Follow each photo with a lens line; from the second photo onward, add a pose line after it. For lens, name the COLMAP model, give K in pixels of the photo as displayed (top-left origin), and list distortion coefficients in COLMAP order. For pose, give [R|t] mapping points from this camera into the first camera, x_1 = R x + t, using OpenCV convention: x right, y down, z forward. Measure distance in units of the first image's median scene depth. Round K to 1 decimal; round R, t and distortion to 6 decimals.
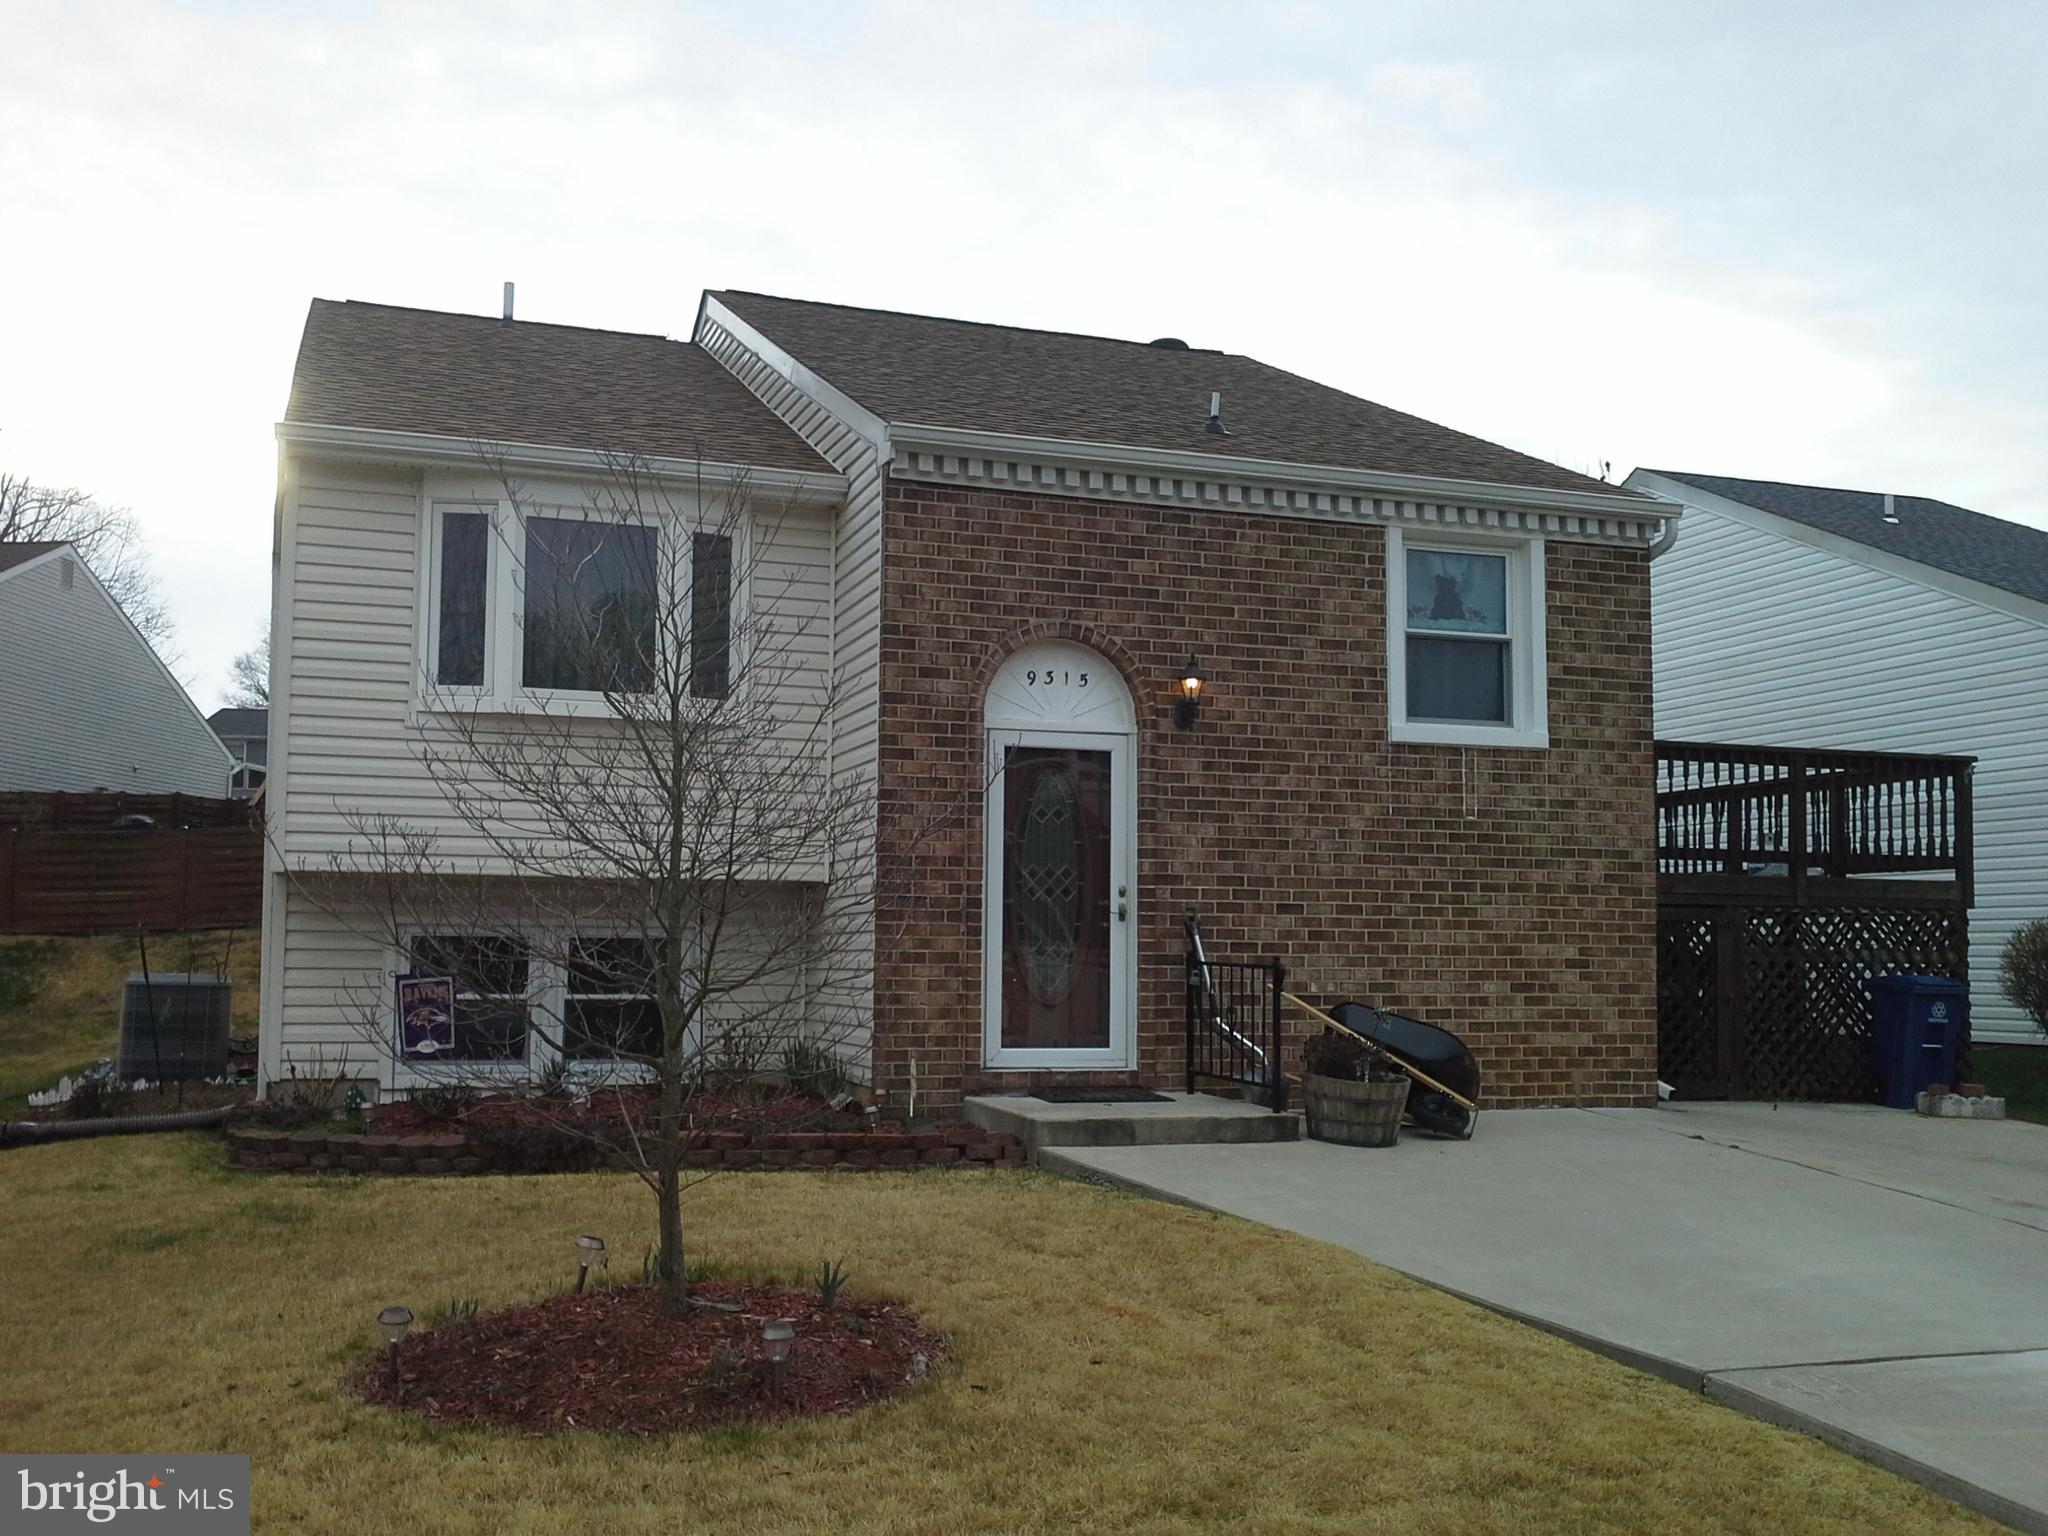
lens RADIAL K [[1912.7, 0, 1008.8], [0, 1912.7, 765.1], [0, 0, 1]] dist [0.074312, 0.000000]
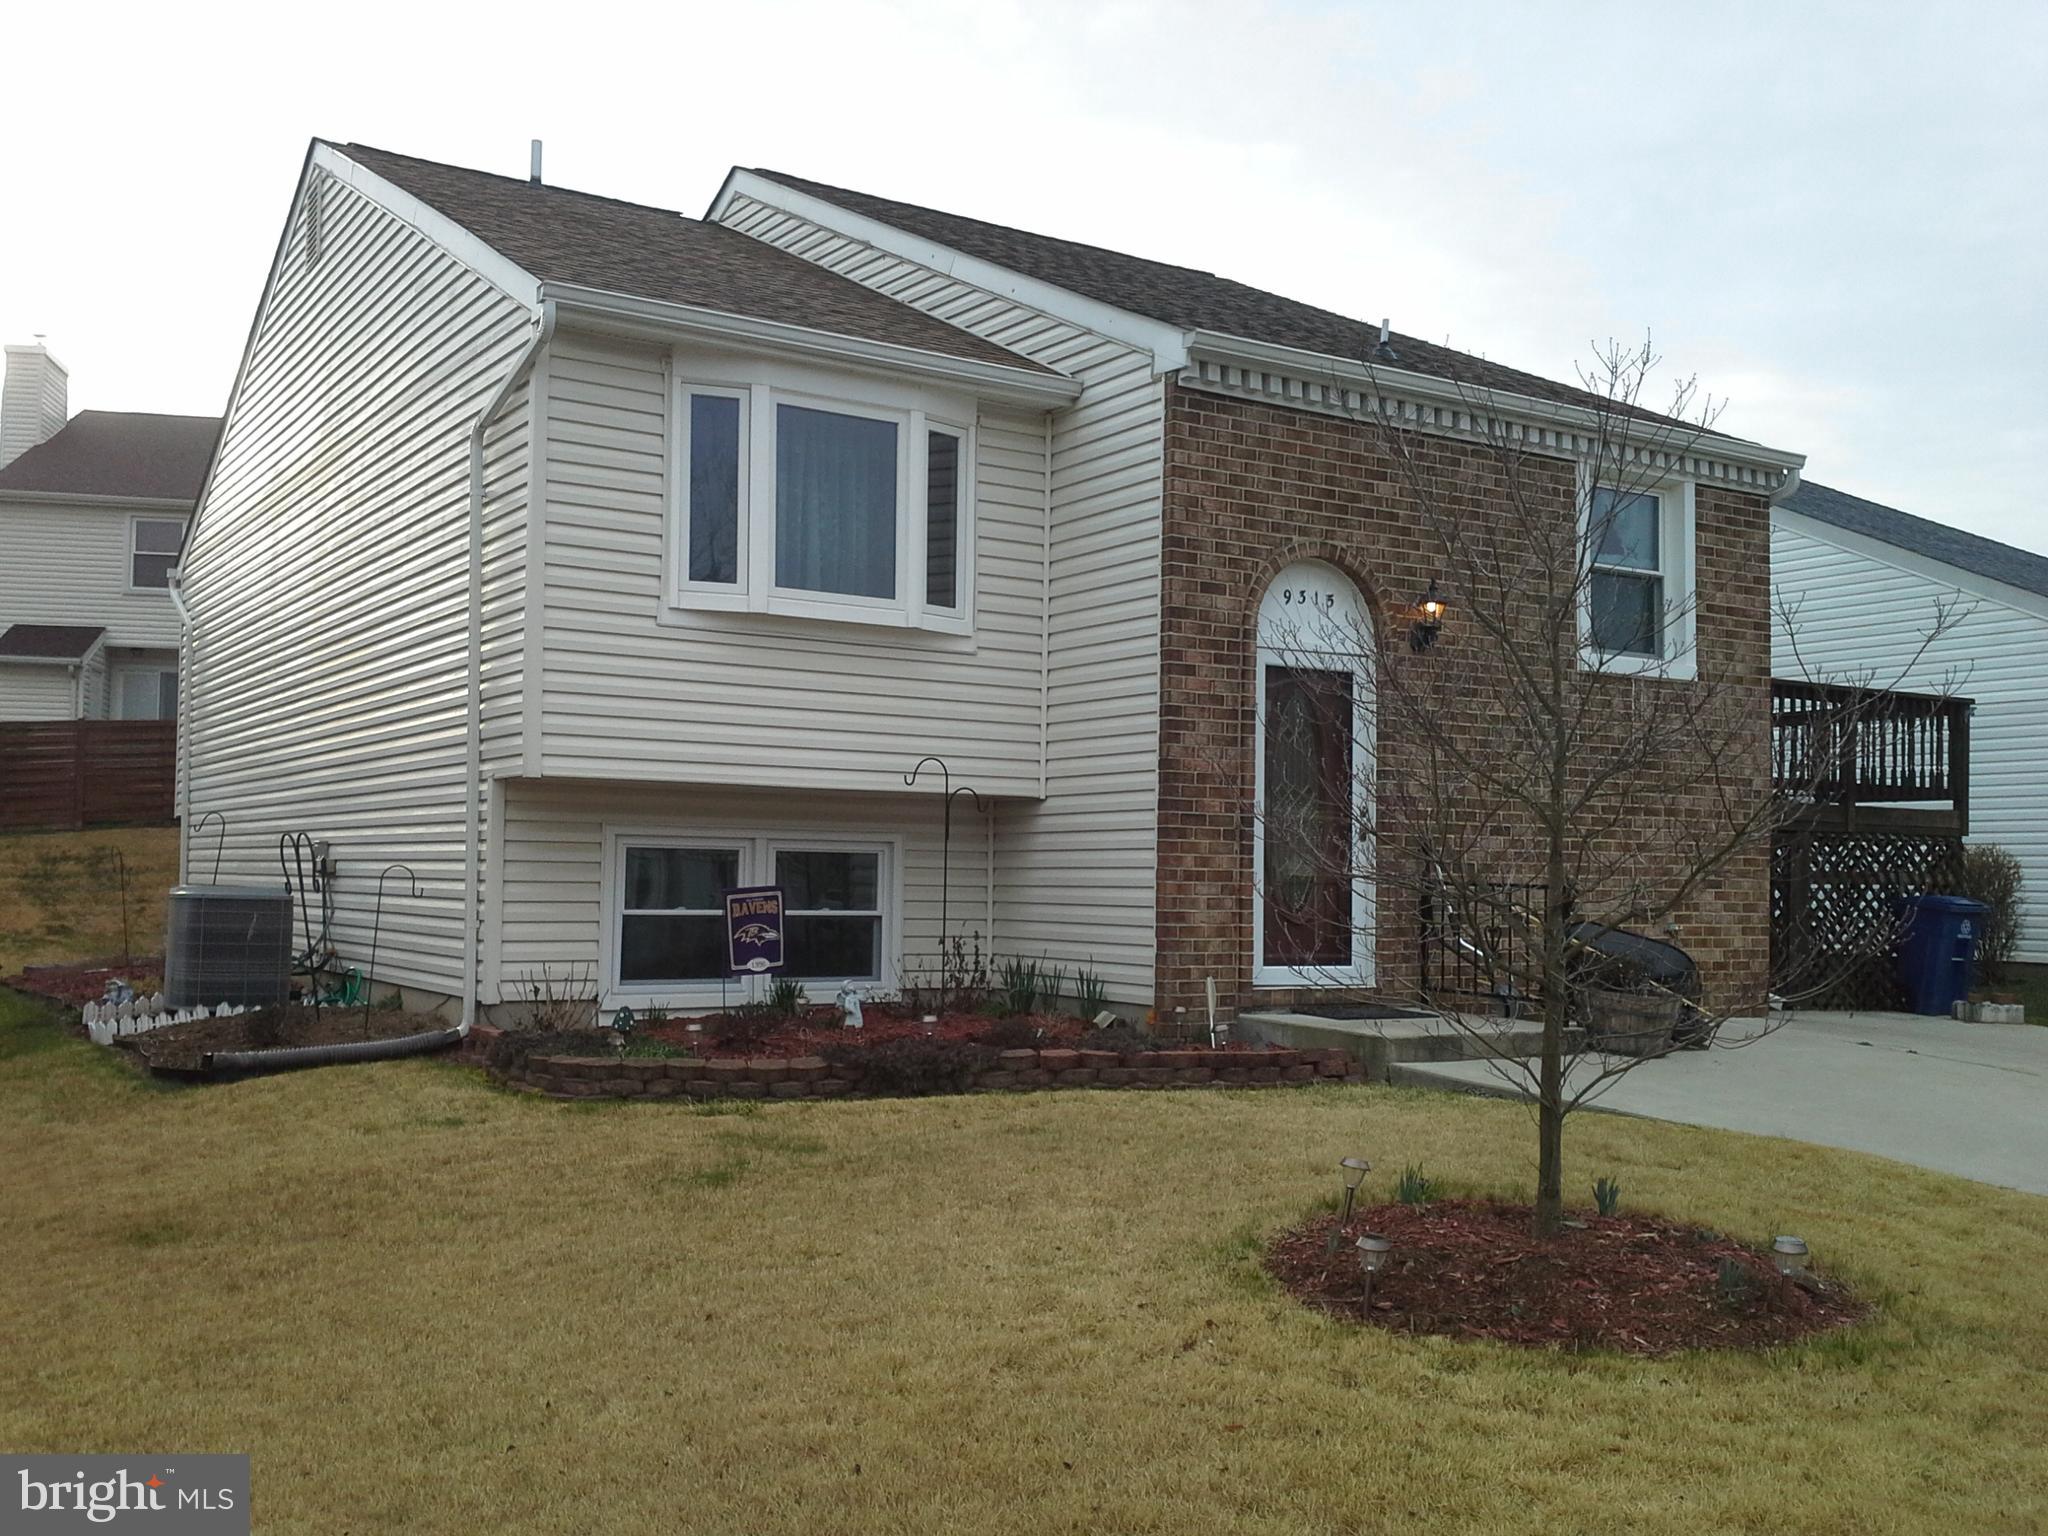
lens RADIAL K [[1912.7, 0, 1009.9], [0, 1912.7, 765.2], [0, 0, 1]] dist [0.074312, 0.000000]
pose [[0.972993, 0.018598, 0.230084, -0.354637], [-0.028045, 0.998889, 0.037860, 0.008356], [-0.229124, -0.043290, 0.972434, 0.057979]]
